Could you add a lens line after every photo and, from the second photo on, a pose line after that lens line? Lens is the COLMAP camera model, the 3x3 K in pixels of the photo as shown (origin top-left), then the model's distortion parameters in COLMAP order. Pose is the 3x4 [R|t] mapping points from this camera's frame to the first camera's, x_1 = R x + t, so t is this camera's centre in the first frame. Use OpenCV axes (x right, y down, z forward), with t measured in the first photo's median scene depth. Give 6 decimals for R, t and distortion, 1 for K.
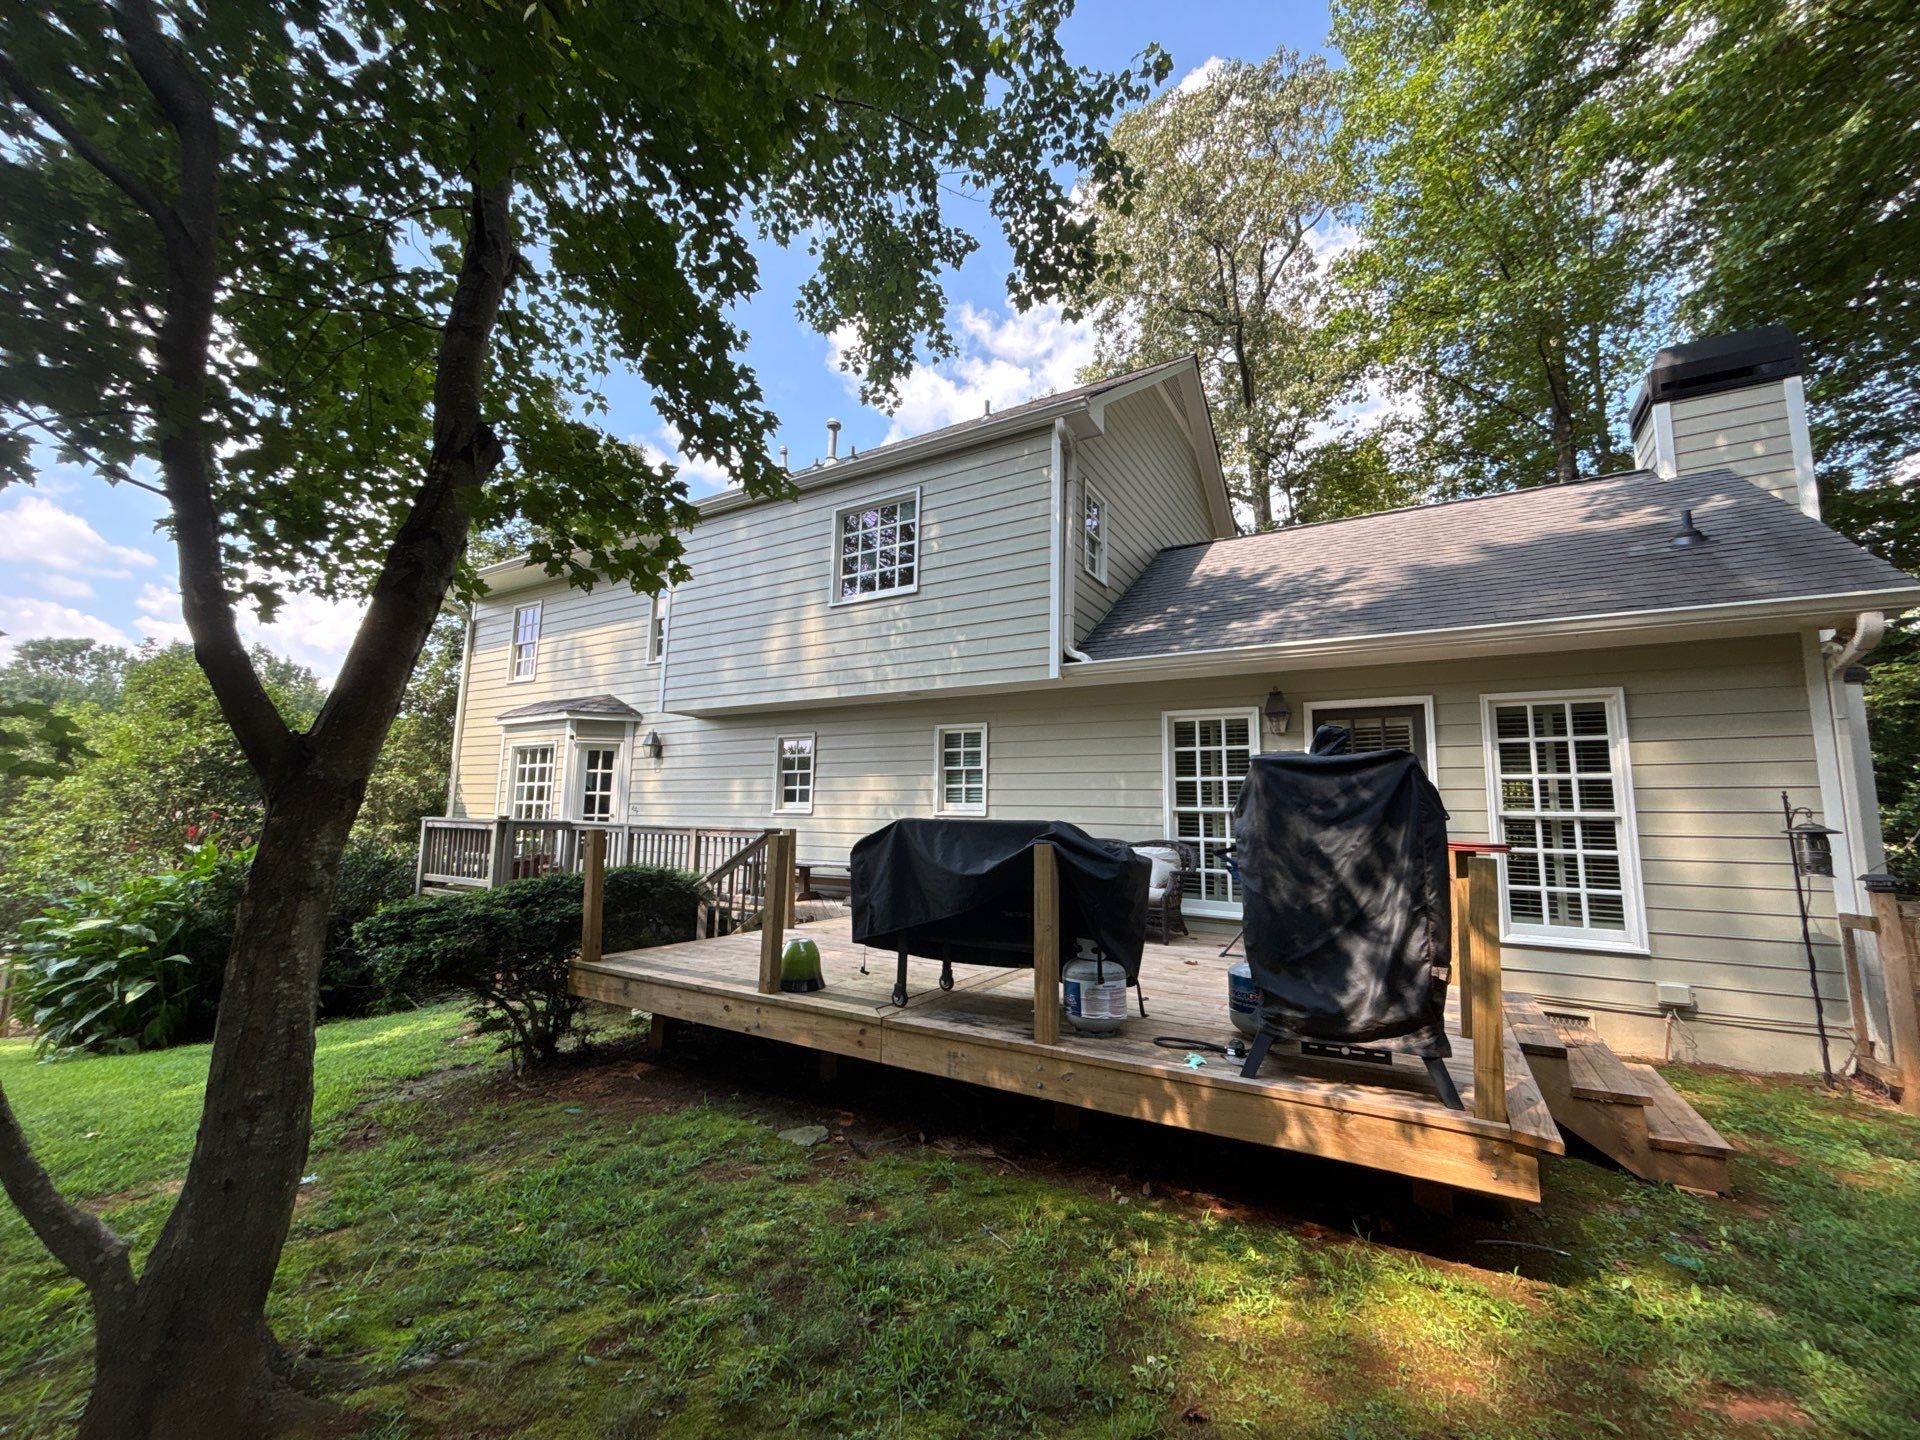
lens RADIAL K [[754.7, 0, 964.7], [0, 754.7, 722.9], [0, 0, 1]] dist [0.005995, -0.000541]
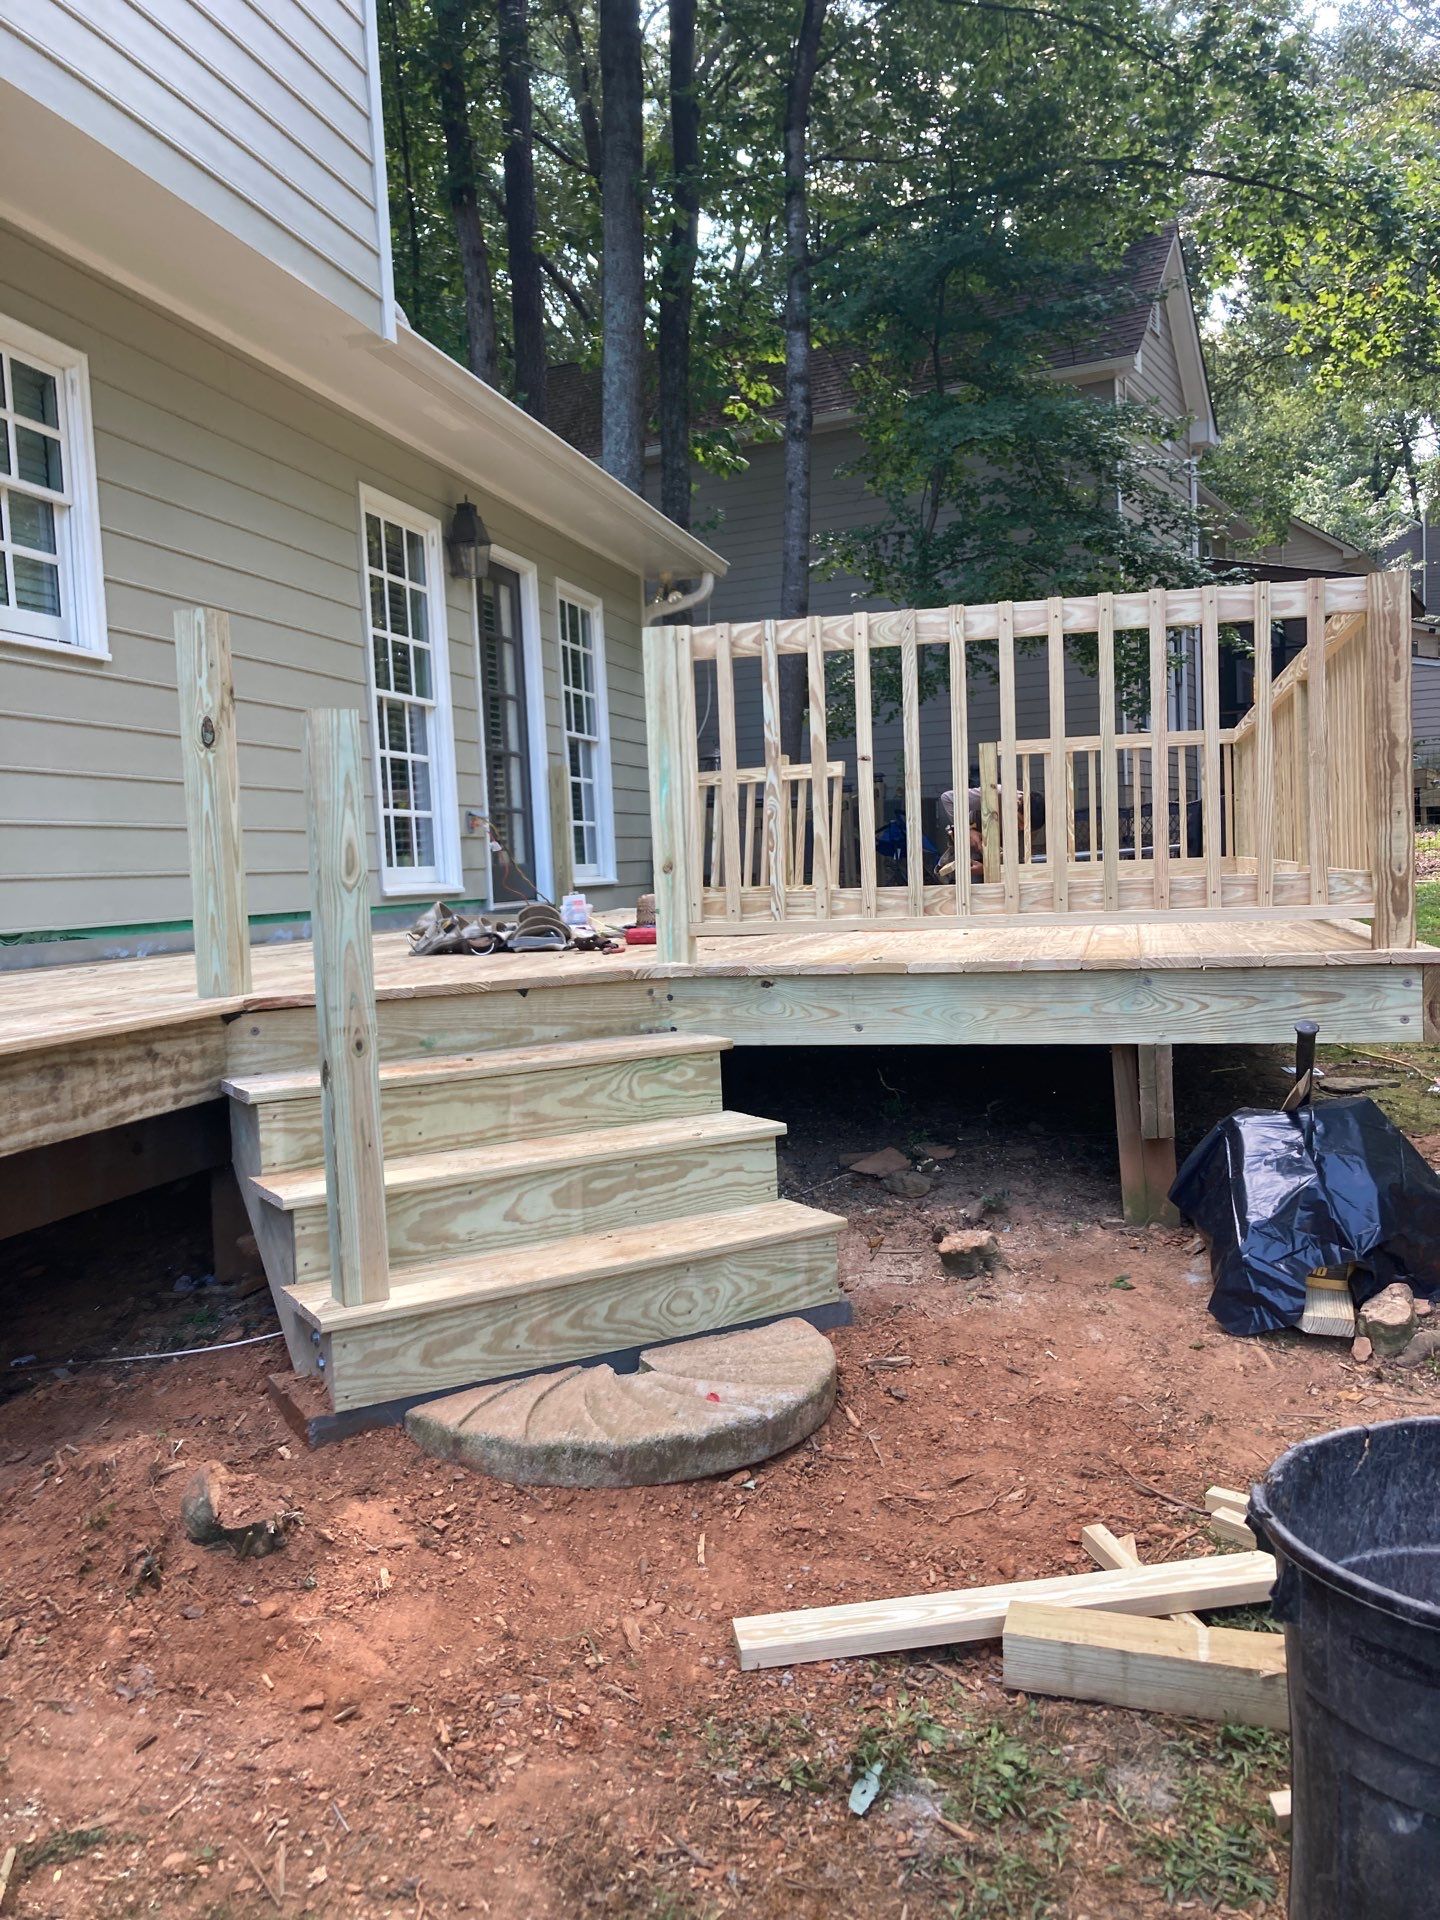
lens RADIAL K [[1571.8, 0, 724.2], [0, 1571.8, 960.6], [0, 0, 1]] dist [0.030288, -0.034167]
pose [[-0.267359, -0.070768, 0.960995, -0.672218], [-0.097915, 0.994133, 0.045967, 0.188008], [-0.958609, -0.081806, -0.272720, 0.897296]]
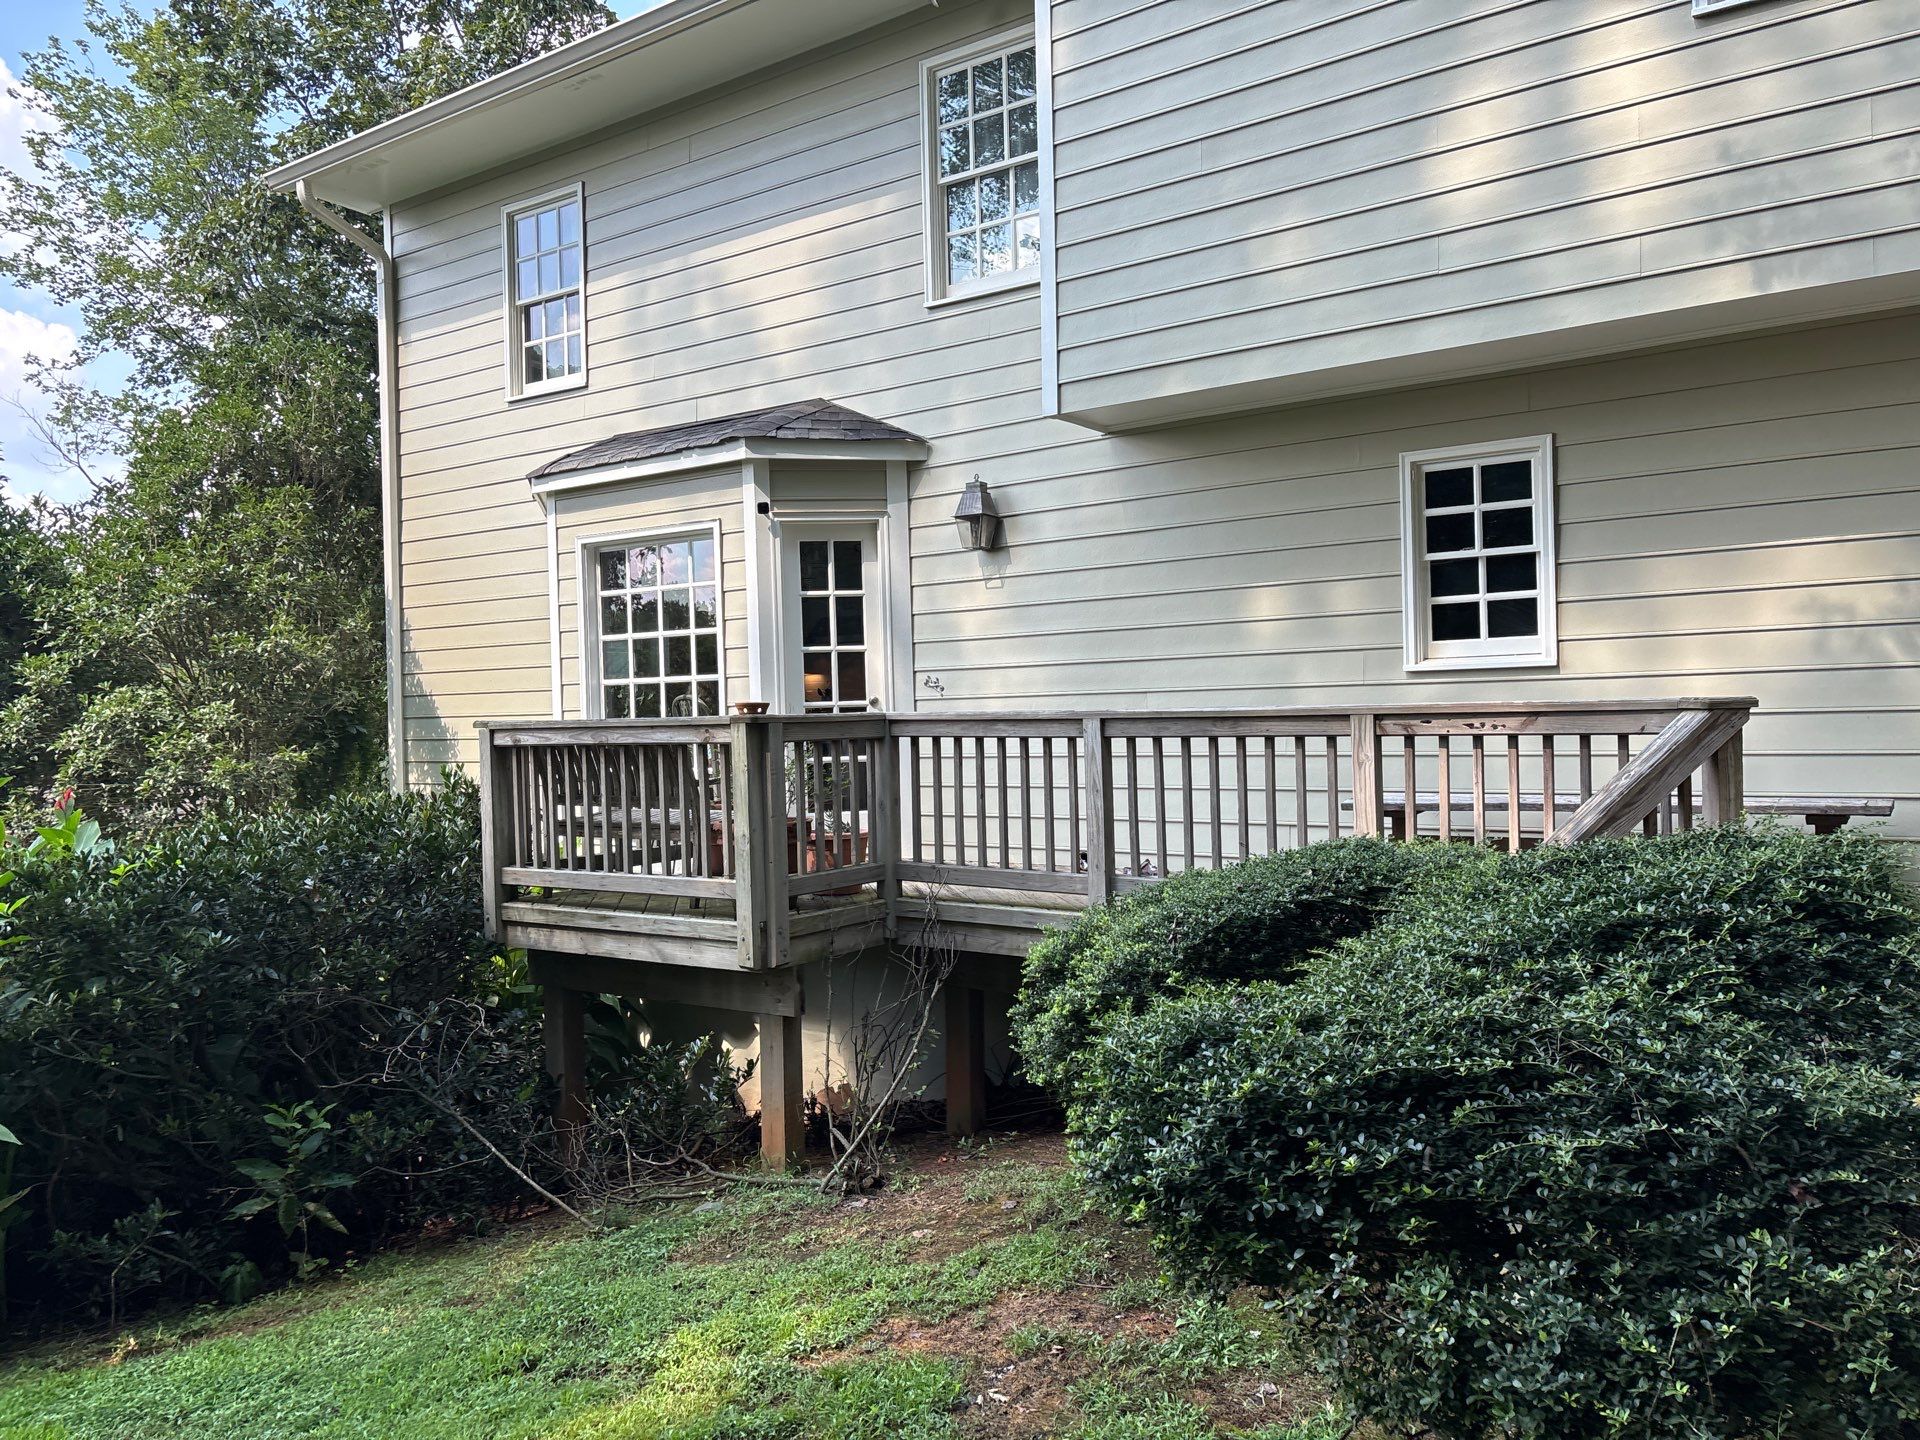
lens RADIAL K [[1439.7, 0, 955.5], [0, 1439.7, 737.4], [0, 0, 1]] dist [0.040415, -0.046925]
pose [[0.995238, -0.045589, -0.086152, -0.481617], [0.058244, 0.986875, 0.150614, 0.038372], [0.078155, -0.154914, 0.984832, 0.335516]]
